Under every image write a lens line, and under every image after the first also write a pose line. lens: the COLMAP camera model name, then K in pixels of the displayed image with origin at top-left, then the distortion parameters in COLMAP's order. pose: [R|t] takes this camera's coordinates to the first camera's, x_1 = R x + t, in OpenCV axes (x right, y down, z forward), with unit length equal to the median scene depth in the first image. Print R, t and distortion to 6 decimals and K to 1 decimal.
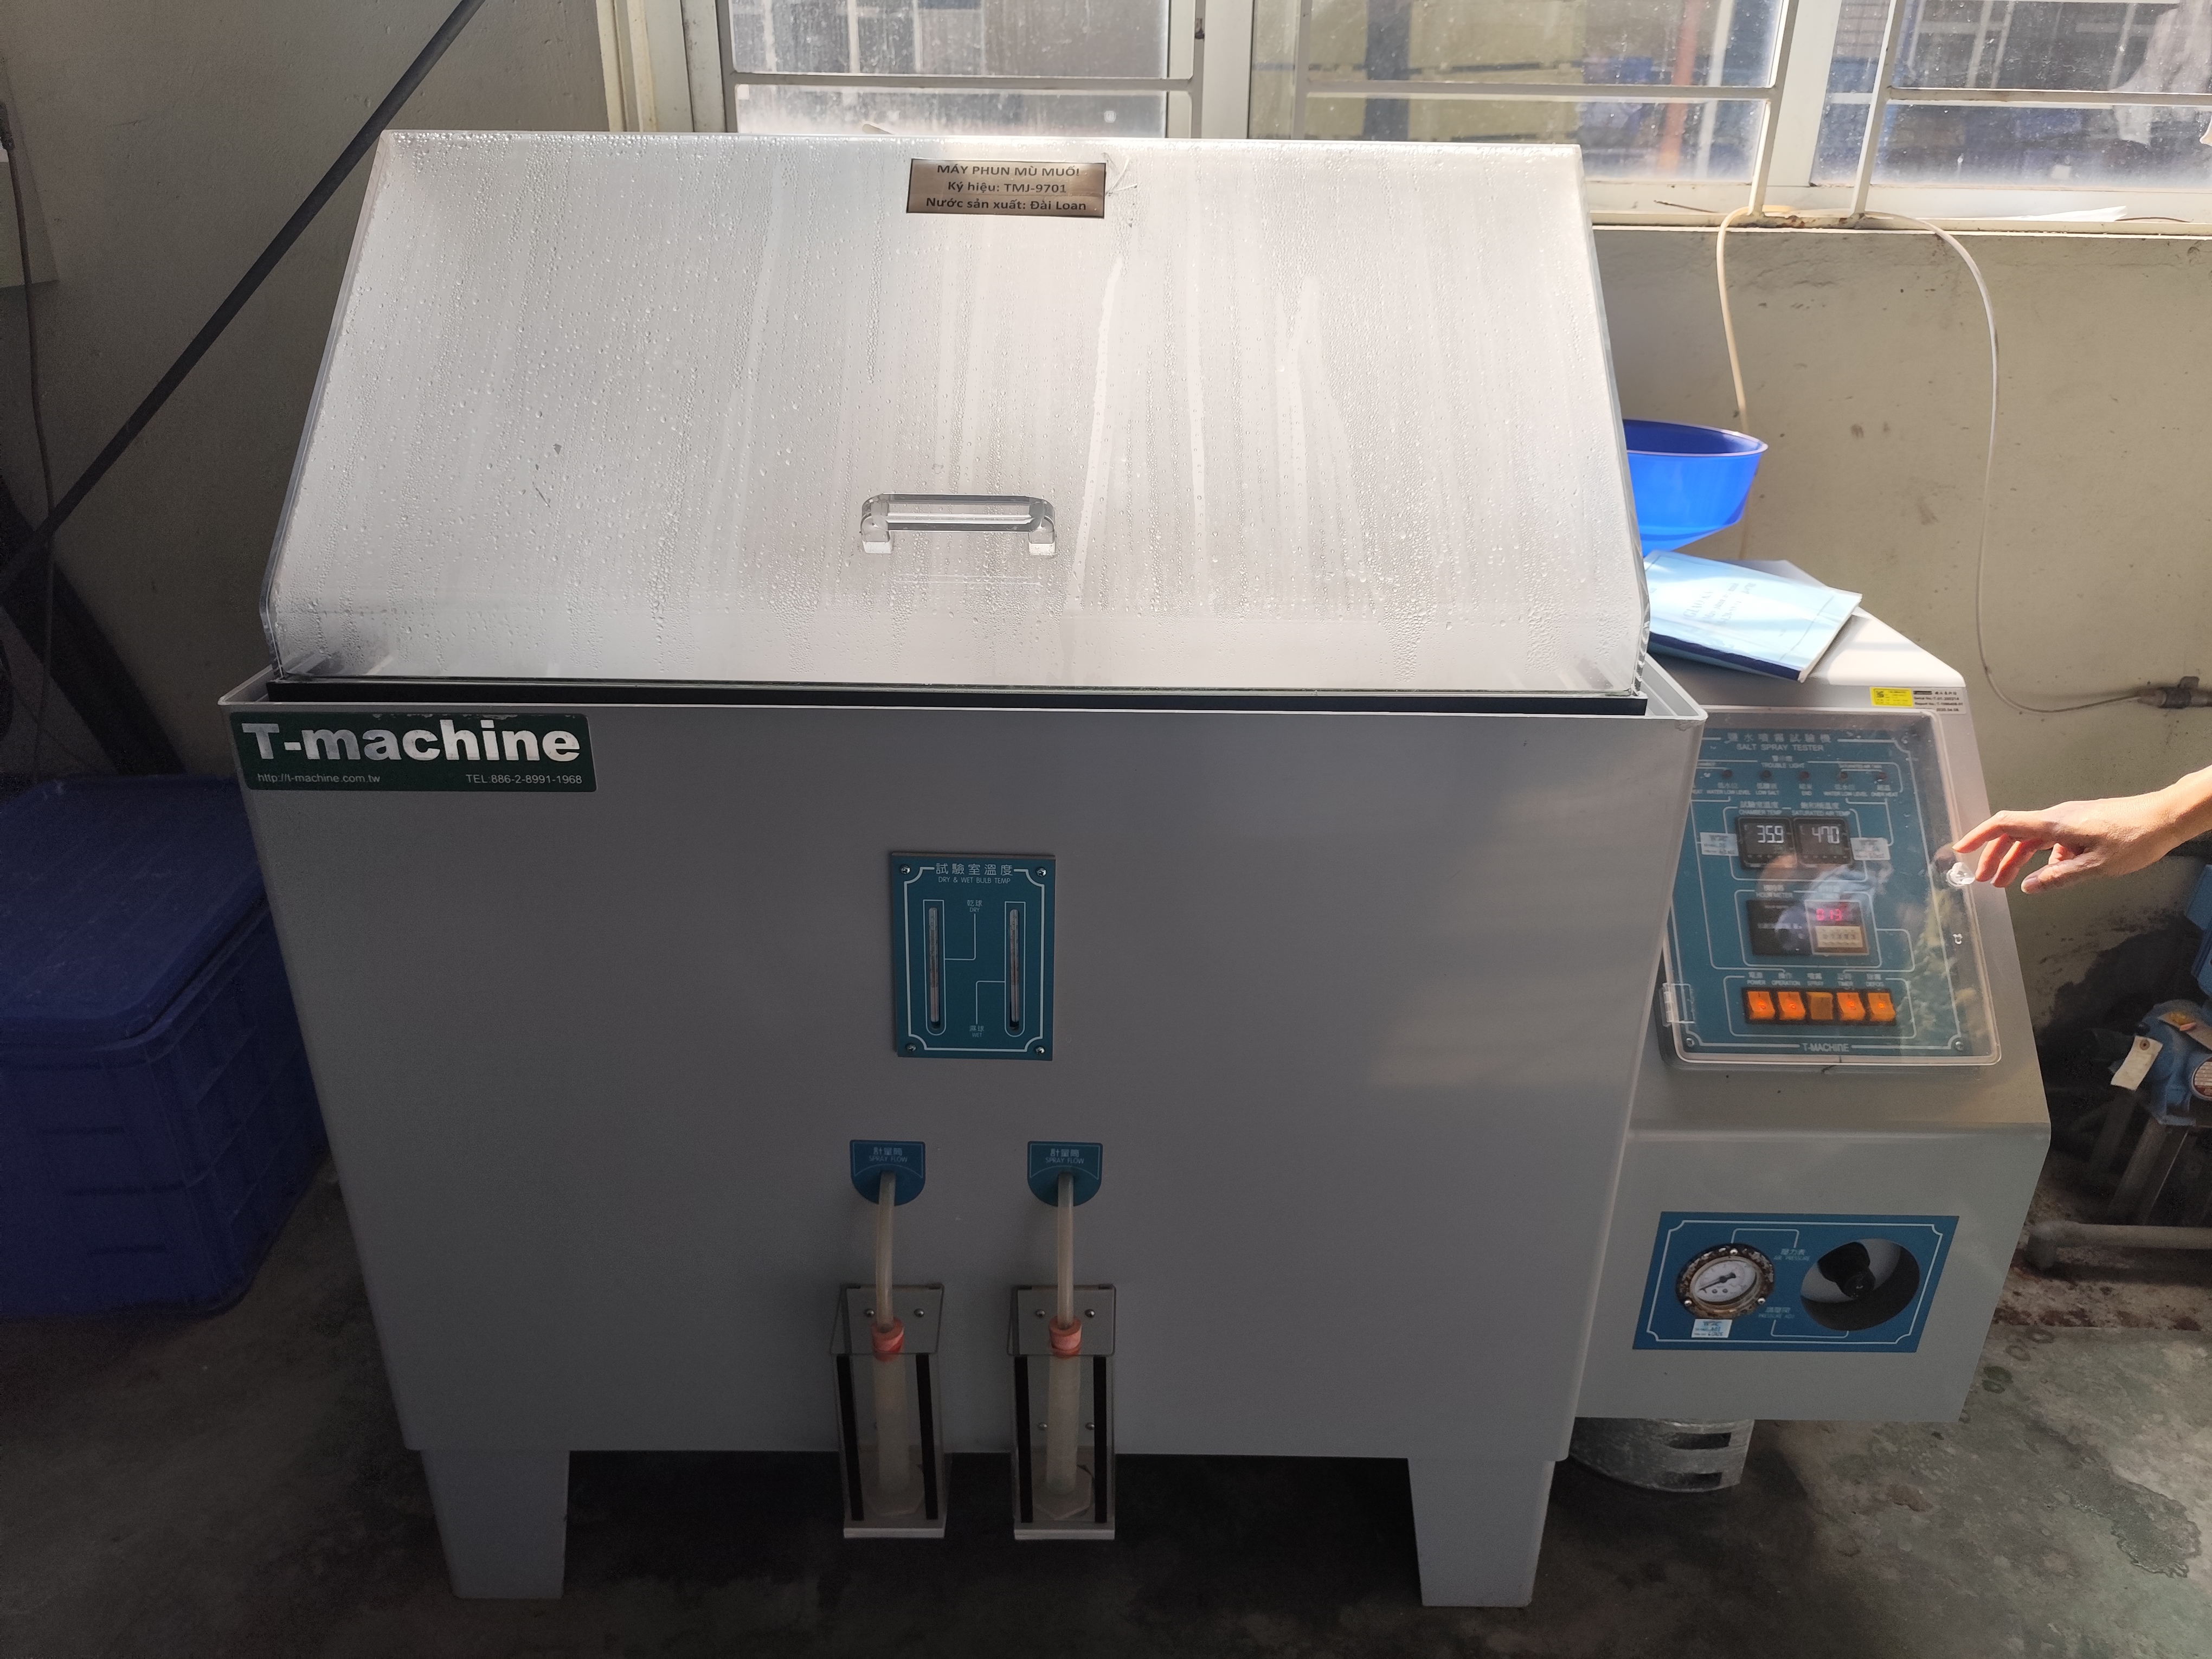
lens RADIAL K [[1473.1, 0, 1105.5], [0, 1473.1, 885.9], [0, 0, 1]] dist [0.007077, -0.045066]
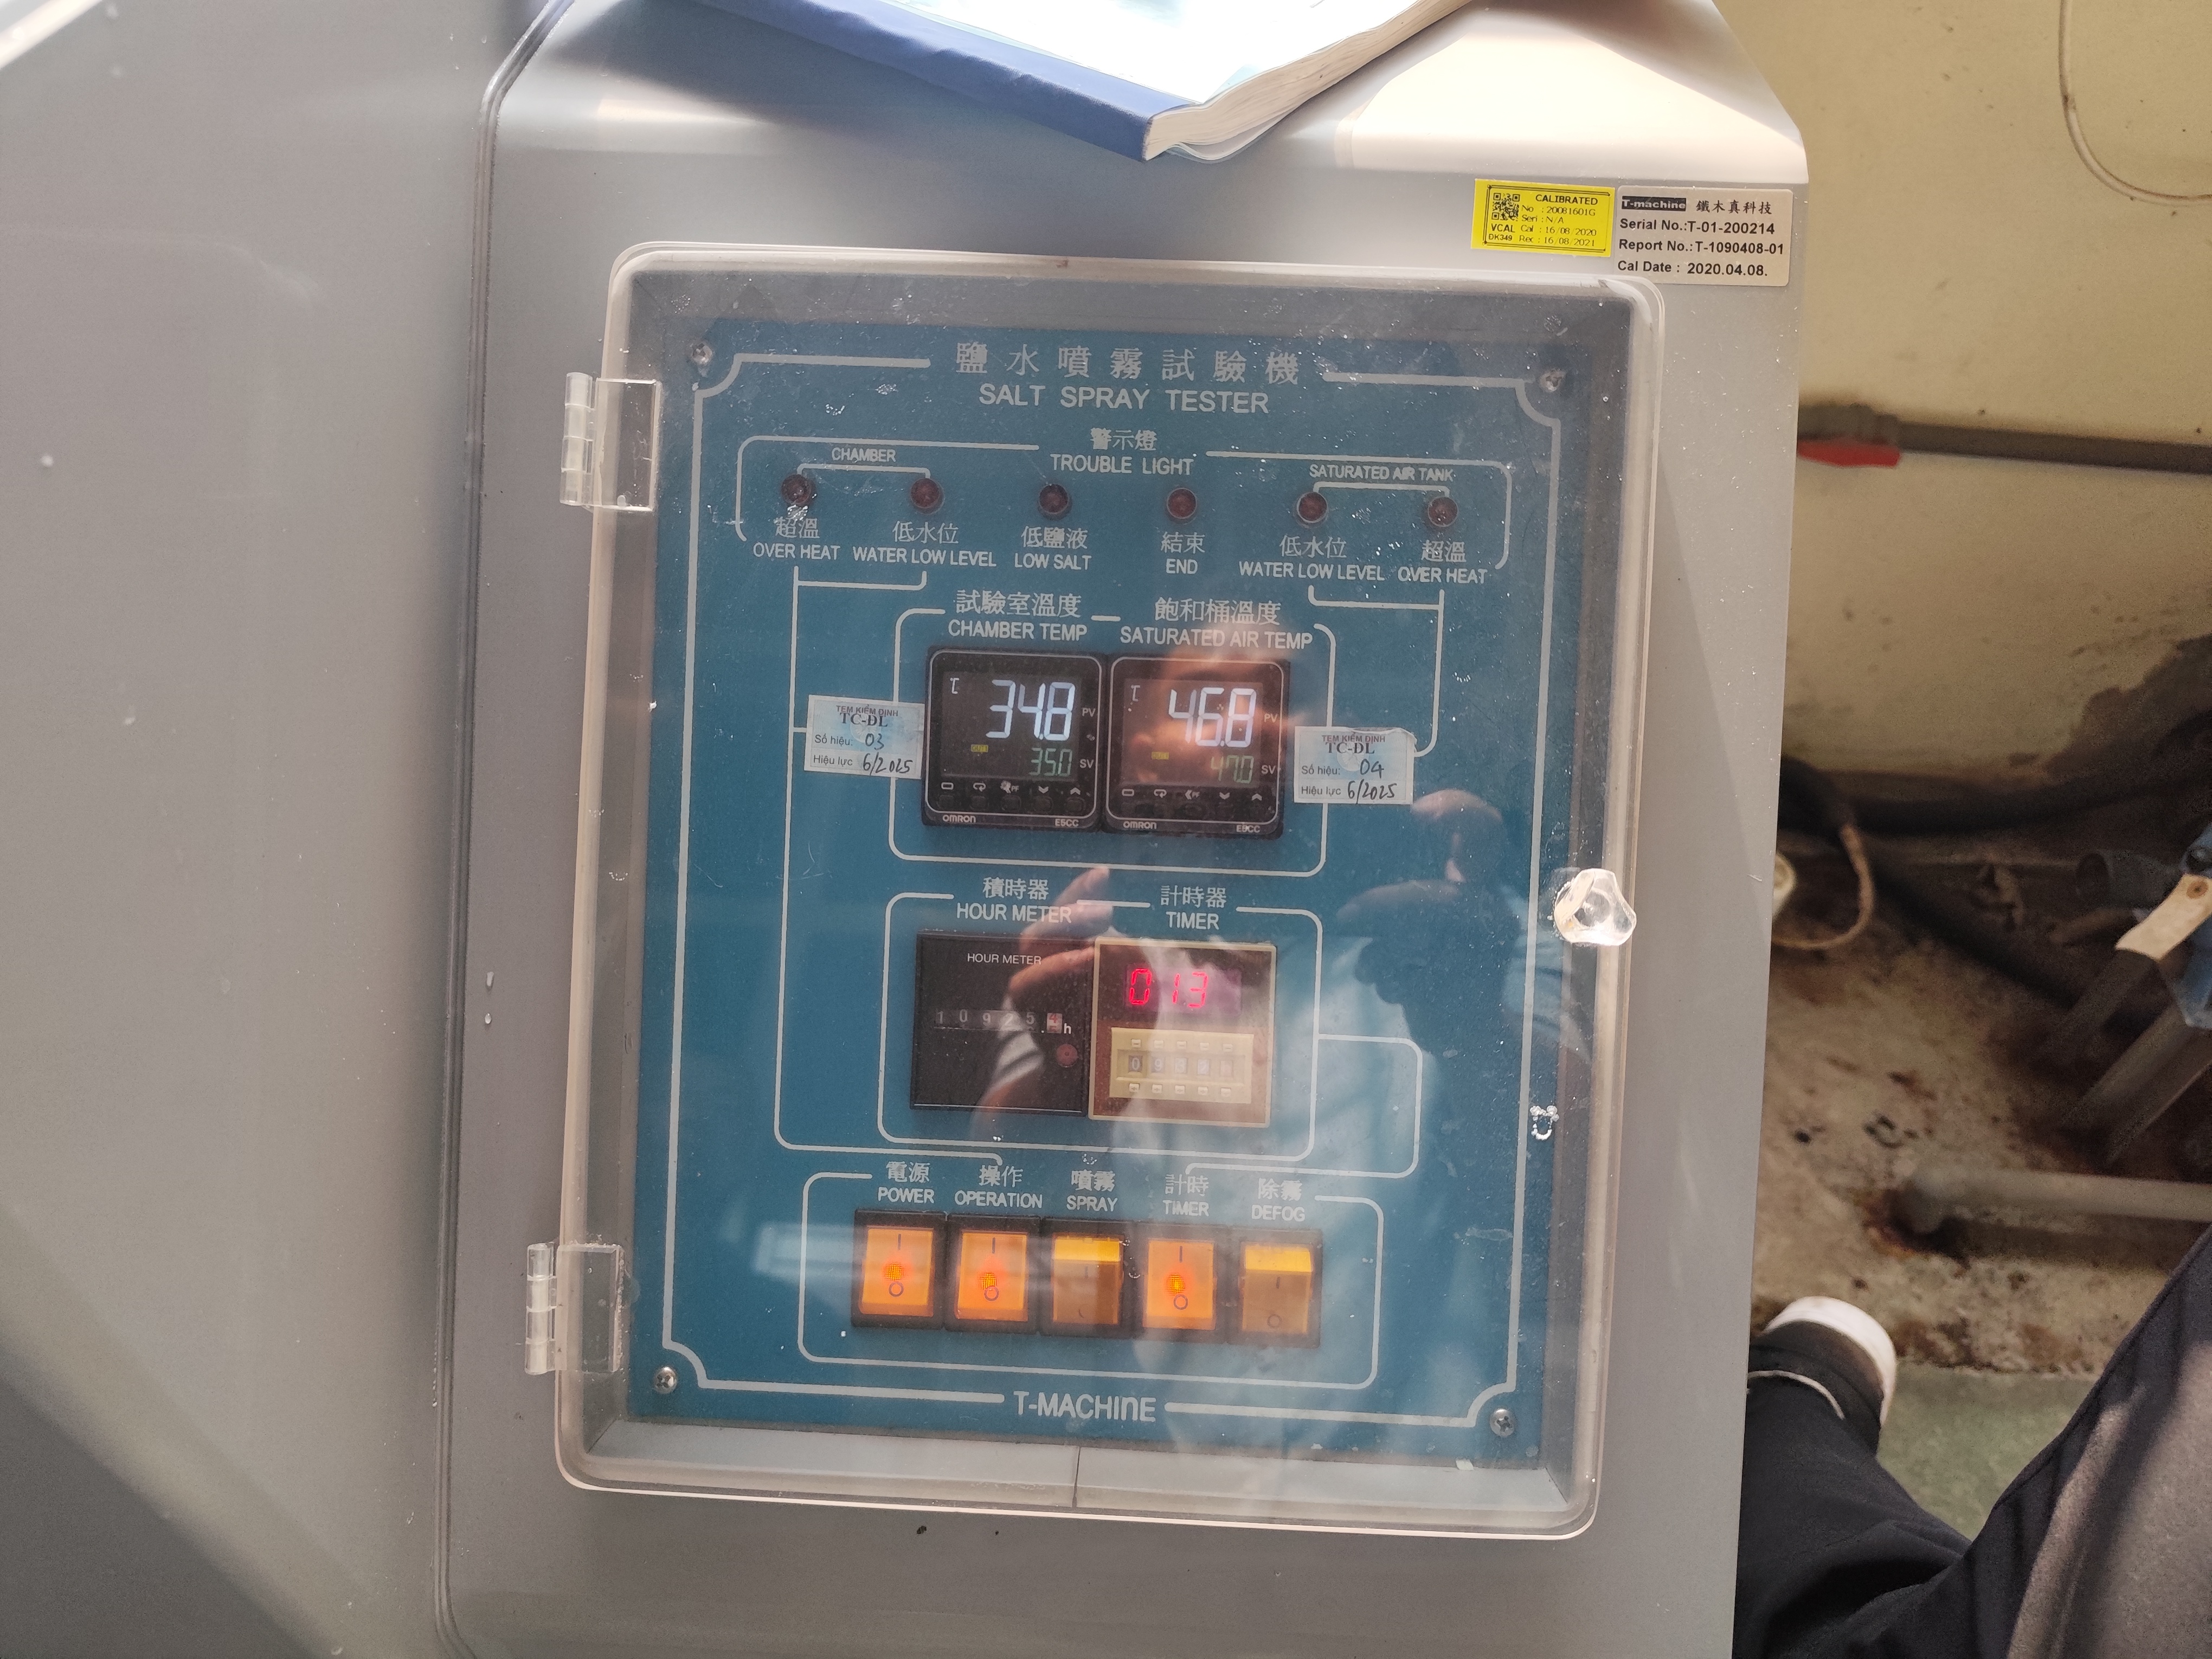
lens RADIAL K [[1473.1, 0, 1105.5], [0, 1473.1, 885.9], [0, 0, 1]] dist [0.007077, -0.045066]
pose [[0.998797, 0.032464, -0.036748, 0.471935], [-0.017218, 0.933917, 0.357074, -0.109204], [0.045911, -0.356012, 0.933353, 0.688777]]
